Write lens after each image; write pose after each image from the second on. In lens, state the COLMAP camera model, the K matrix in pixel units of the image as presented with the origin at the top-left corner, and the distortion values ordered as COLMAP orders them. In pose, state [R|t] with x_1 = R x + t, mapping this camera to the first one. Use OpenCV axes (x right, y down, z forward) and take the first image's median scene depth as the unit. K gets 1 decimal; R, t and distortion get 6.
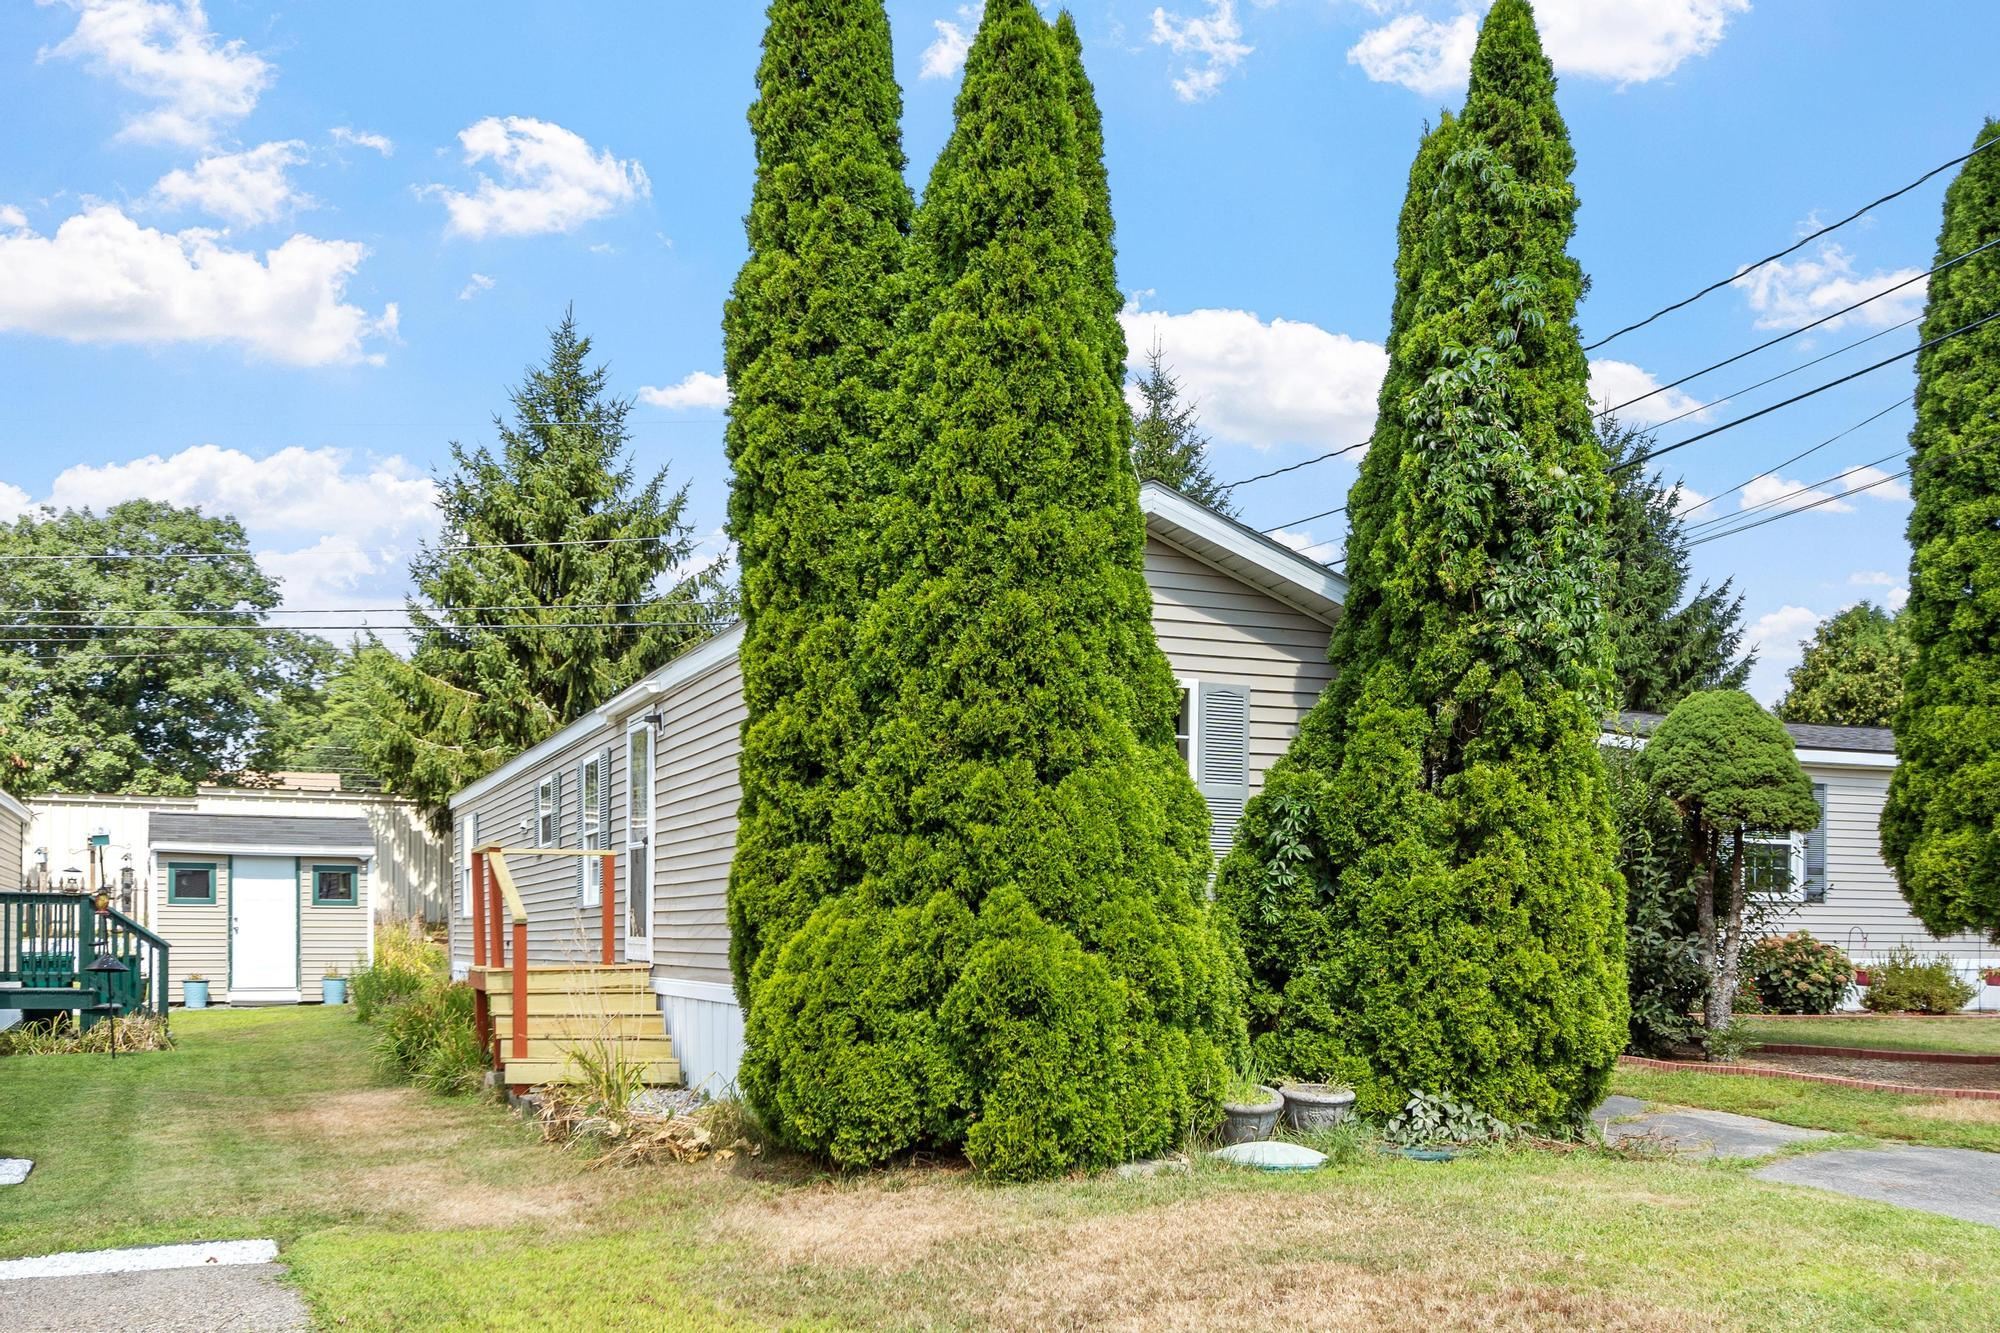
lens RADIAL K [[1786.4, 0, 952.4], [0, 1786.4, 1095.8], [0, 0, 1]] dist [0.002586, 0.000217]
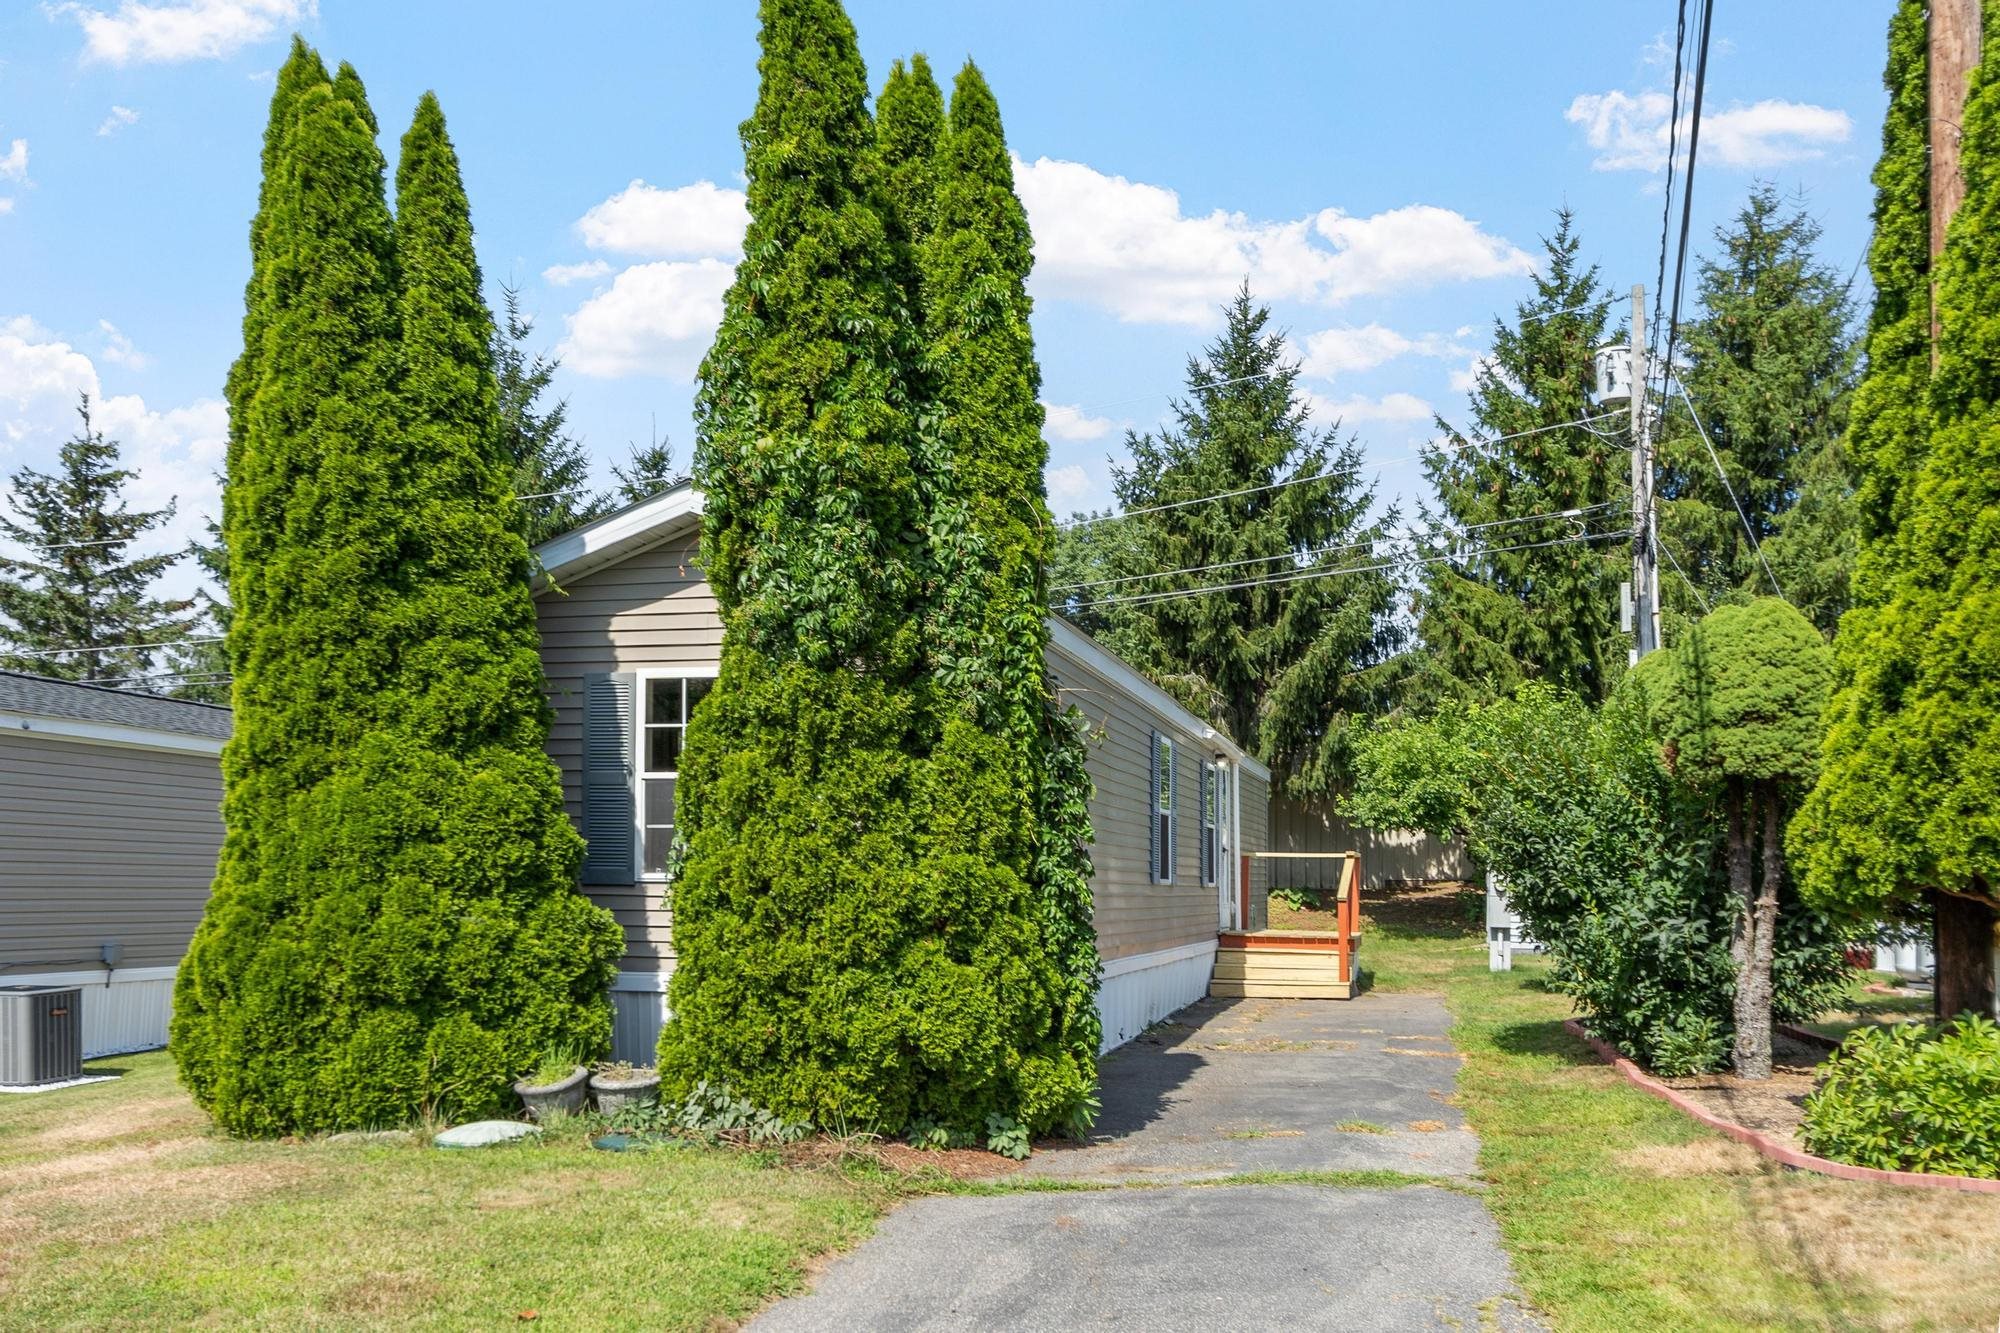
lens RADIAL K [[1848.9, 0, 1058.1], [0, 1848.9, 1047.9], [0, 0, 1]] dist [0.002841, 0.007949]
pose [[0.828601, 0.044628, -0.558058, 0.995933], [-0.047337, 0.998833, 0.009590, -0.041048], [0.557834, 0.018470, 0.829747, 0.261730]]
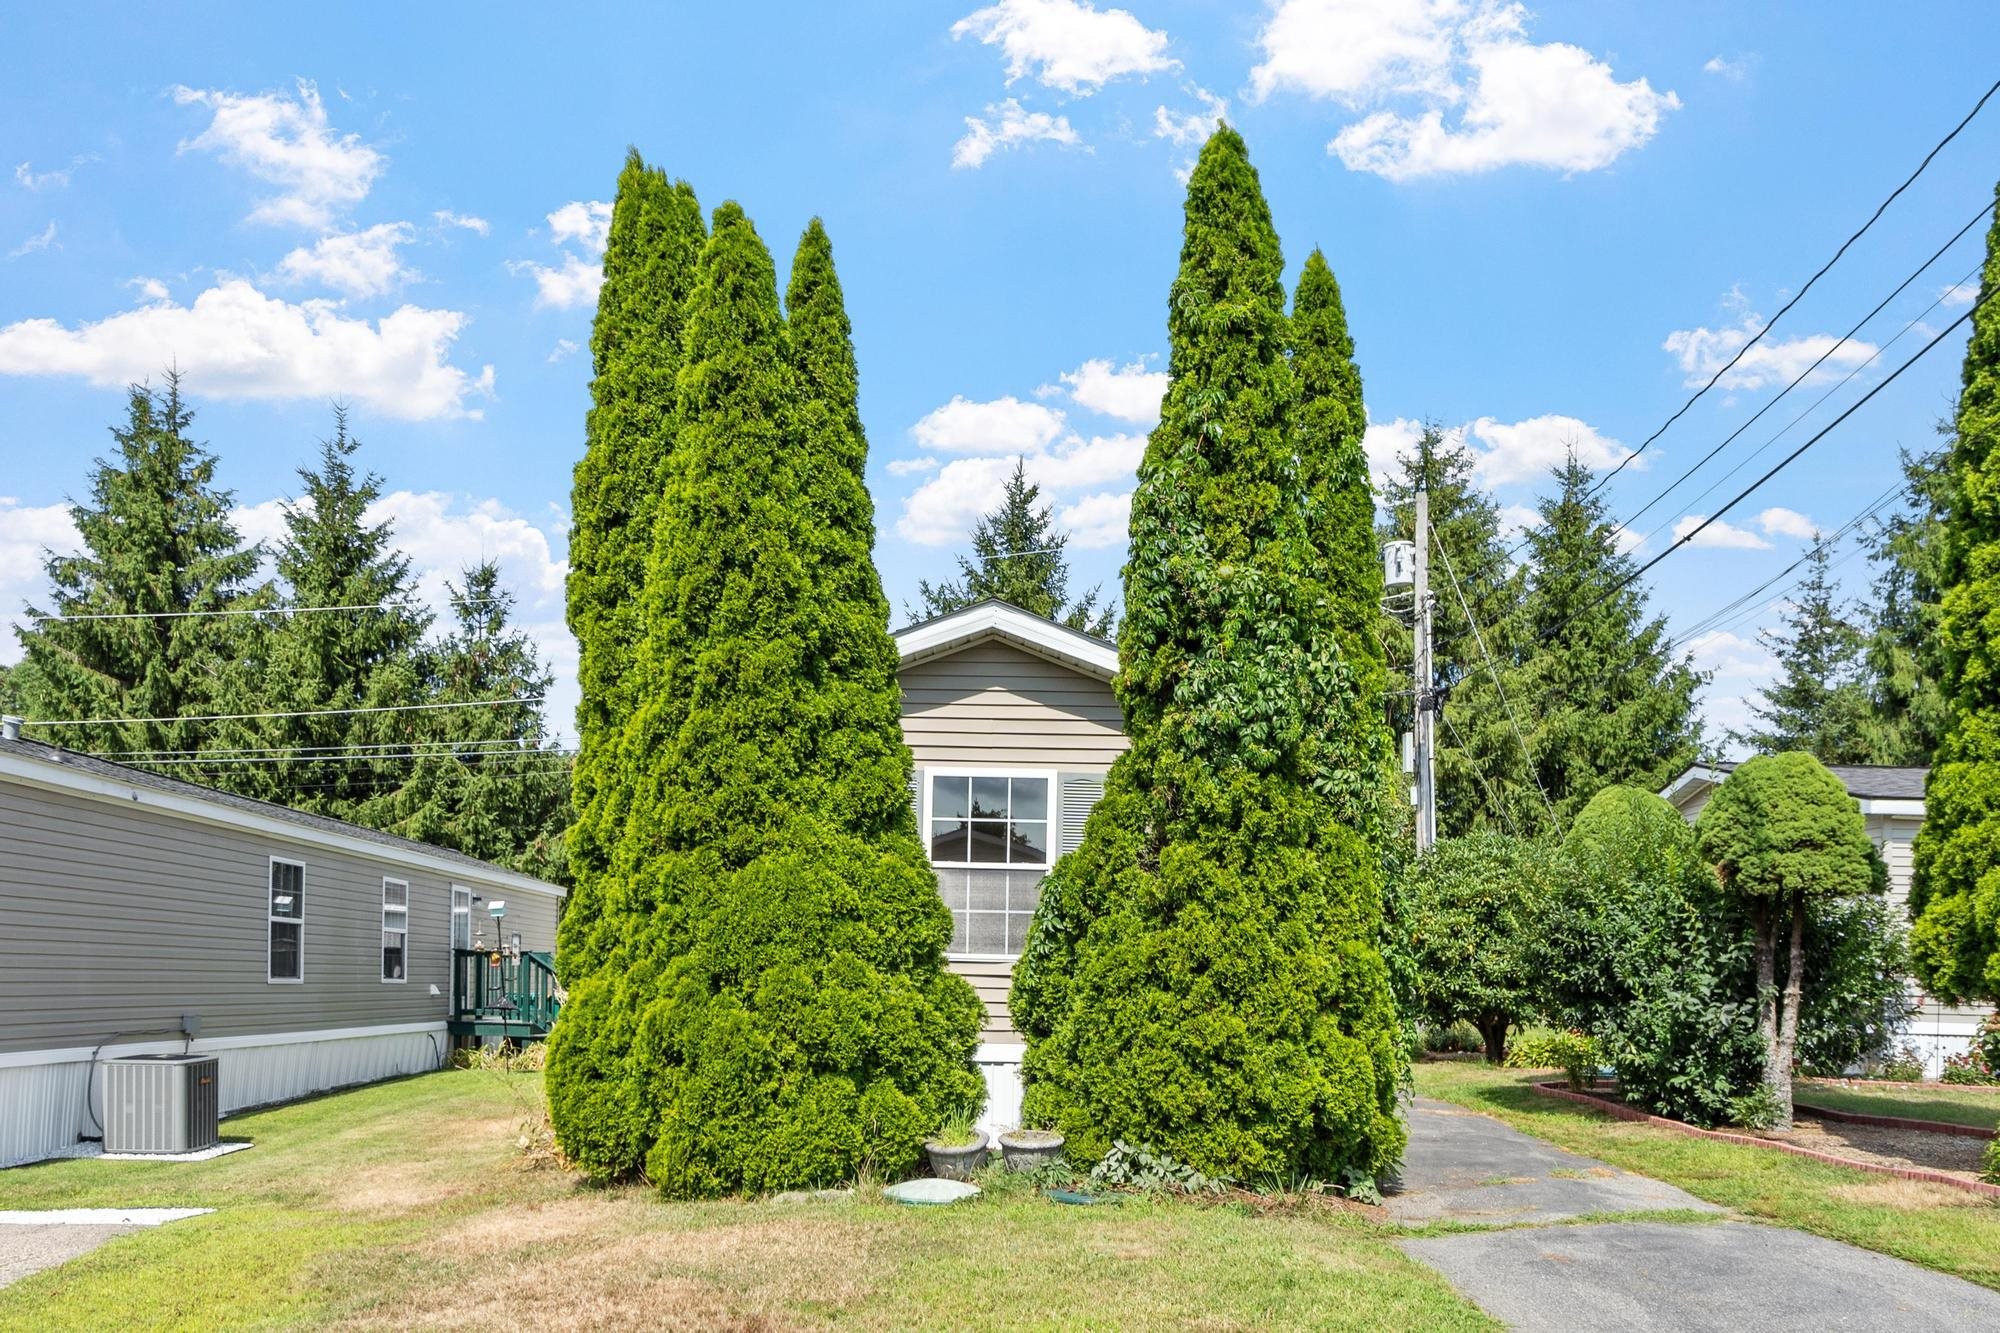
lens RADIAL K [[1567.0, 0, 1001.4], [0, 1567.0, 1120.8], [0, 0, 1]] dist [0.001694, -0.000110]
pose [[0.934276, 0.041525, -0.354124, 0.535797], [-0.042682, 0.999078, 0.004545, -0.016955], [0.353987, 0.010869, 0.935187, 0.073290]]
